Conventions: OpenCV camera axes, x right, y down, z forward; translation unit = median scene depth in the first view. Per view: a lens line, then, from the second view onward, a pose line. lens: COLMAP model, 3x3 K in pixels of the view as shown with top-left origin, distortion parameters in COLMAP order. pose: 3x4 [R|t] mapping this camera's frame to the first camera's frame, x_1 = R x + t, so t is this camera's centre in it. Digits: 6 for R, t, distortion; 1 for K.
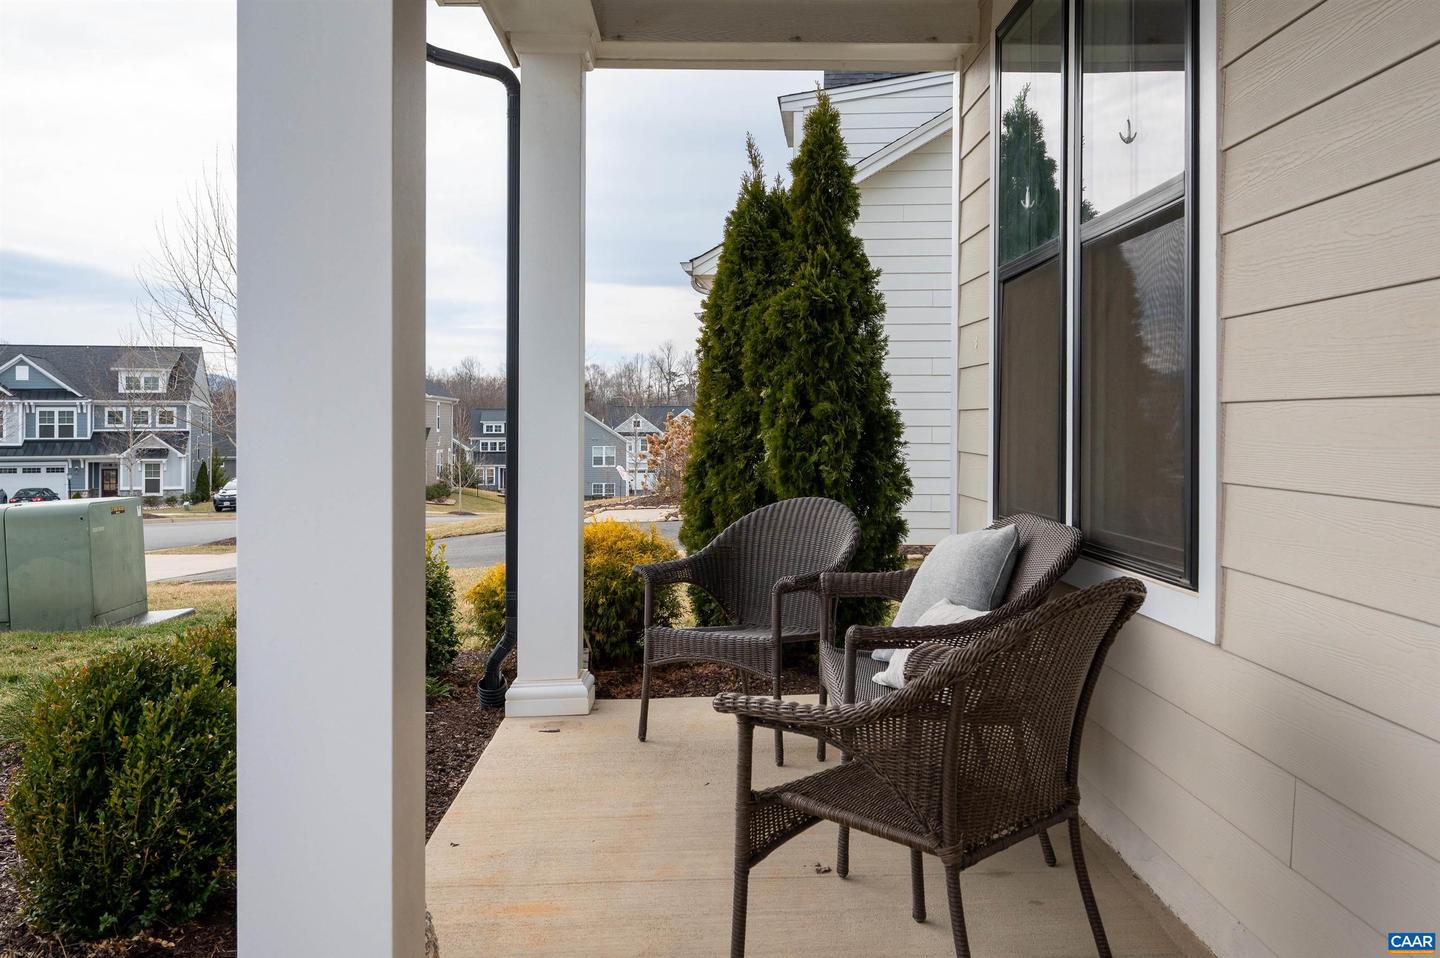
lens RADIAL K [[1279.8, 0, 716.9], [0, 1279.8, 443.8], [0, 0, 1]] dist [0.008499, 0.000936]
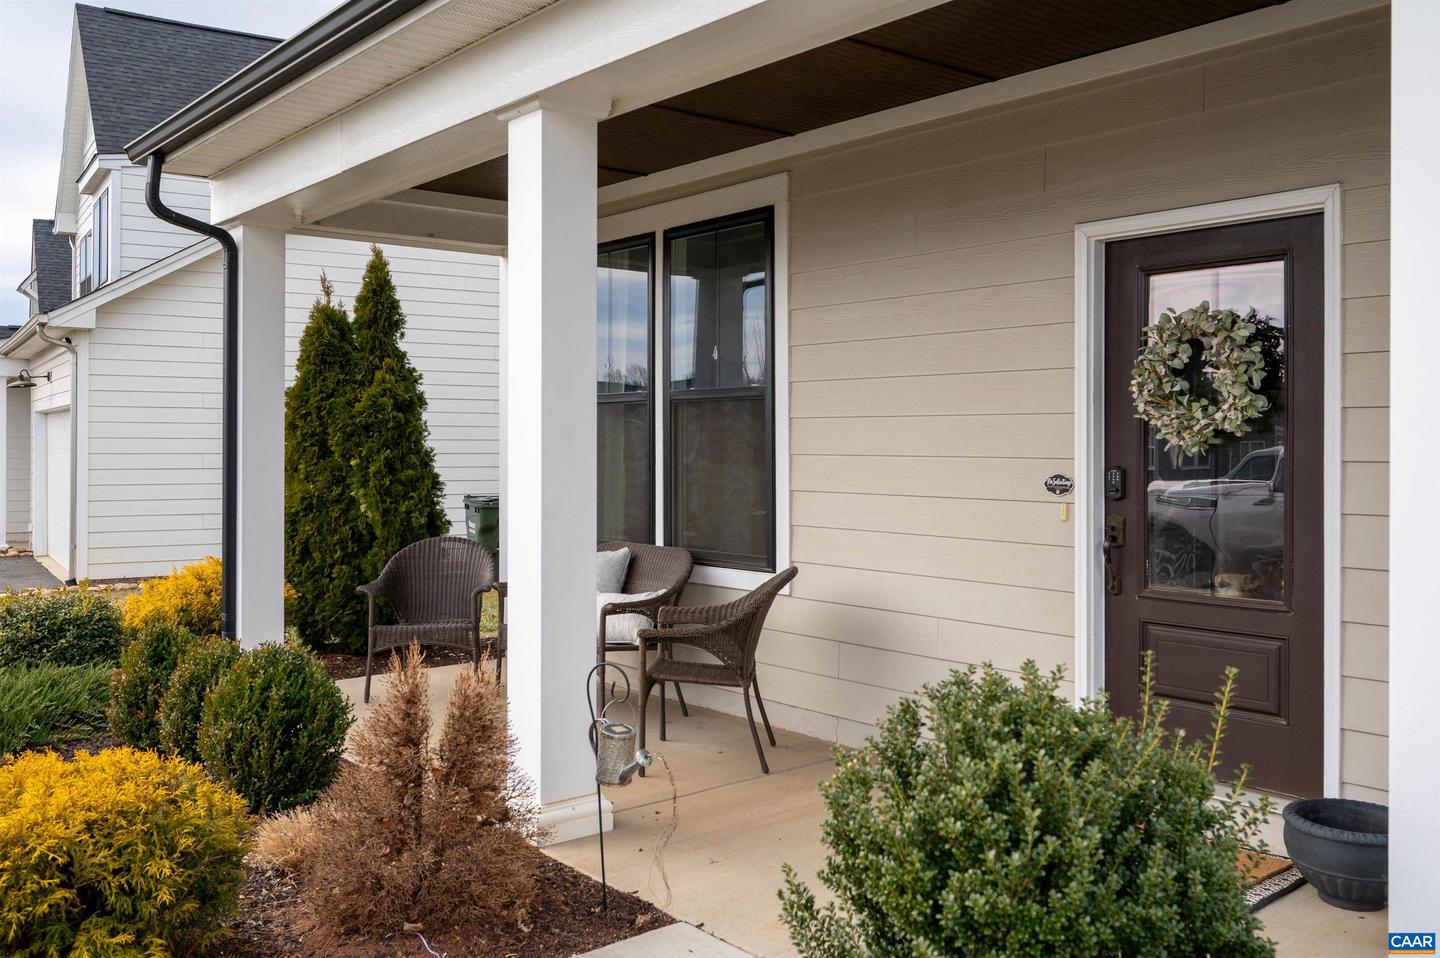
lens RADIAL K [[1257.8, 0, 720.0], [0, 1257.8, 479.0], [0, 0, 1]] dist [0.003349, 0.003632]
pose [[0.780526, -0.015620, 0.624928, -0.505243], [0.007532, 0.999850, 0.015584, -0.039640], [-0.625078, -0.007457, 0.780527, -0.320972]]
